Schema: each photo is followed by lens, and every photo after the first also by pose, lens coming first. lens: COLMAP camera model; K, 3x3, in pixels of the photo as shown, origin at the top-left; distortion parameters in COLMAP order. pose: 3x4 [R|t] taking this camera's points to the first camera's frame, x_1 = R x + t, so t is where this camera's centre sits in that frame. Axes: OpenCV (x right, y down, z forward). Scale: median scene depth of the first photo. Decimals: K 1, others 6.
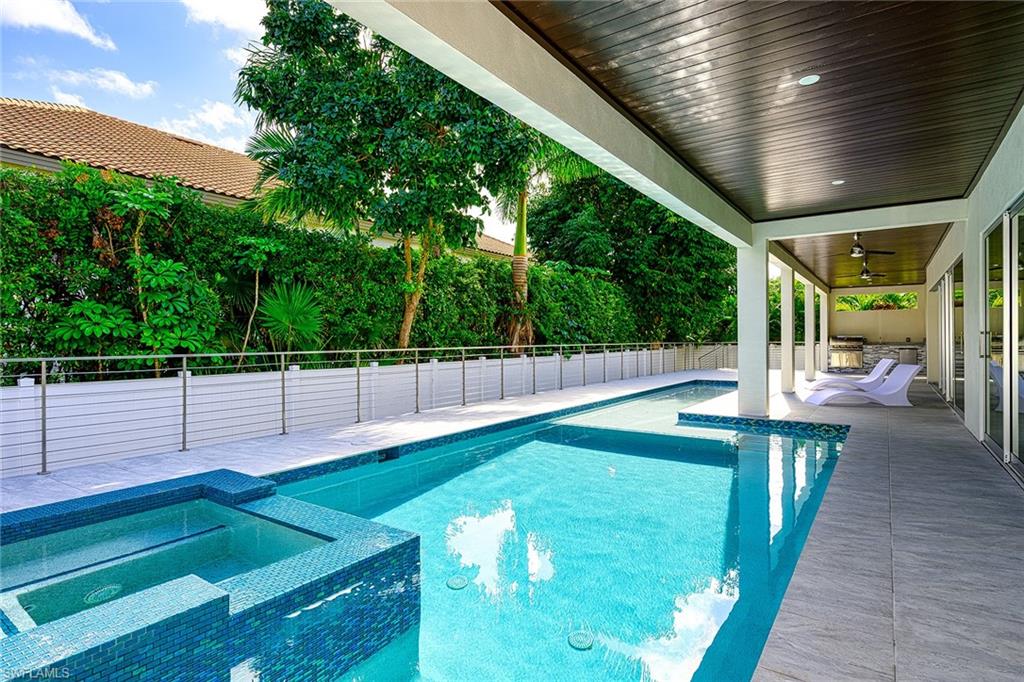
lens RADIAL K [[539.0, 0, 506.4], [0, 539.0, 338.9], [0, 0, 1]] dist [0.014716, -0.000606]
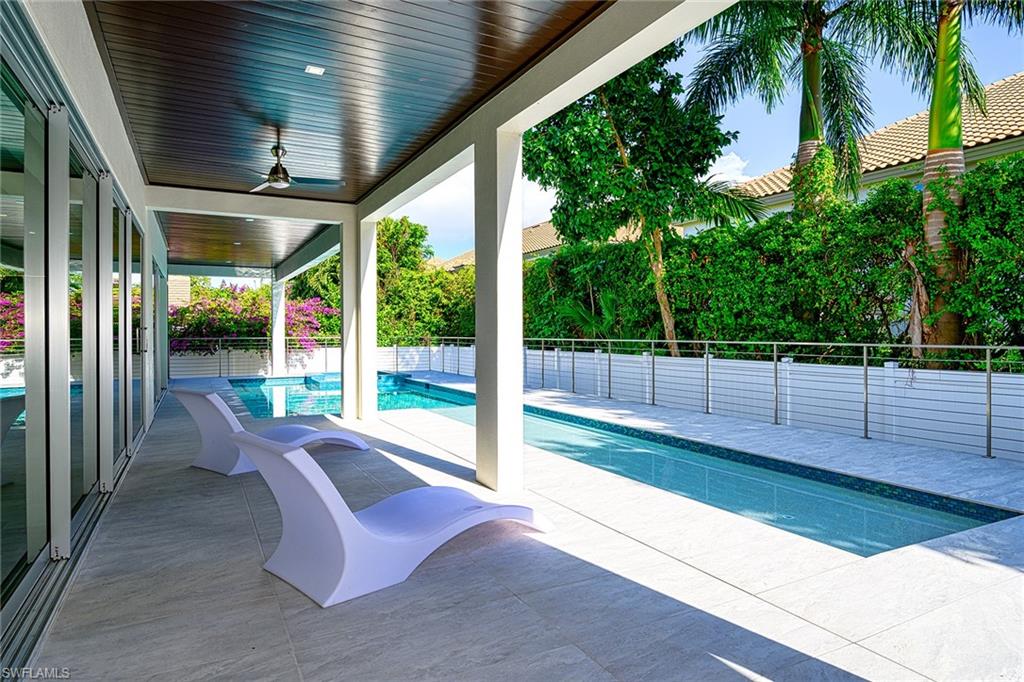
lens RADIAL K [[613.9, 0, 512.7], [0, 613.9, 336.0], [0, 0, 1]] dist [0.003150, 0.001059]
pose [[-0.448250, 0.015360, -0.893776, 0.955300], [0.008427, 0.999881, 0.012957, -0.007821], [0.893868, -0.001724, -0.448326, 1.245552]]
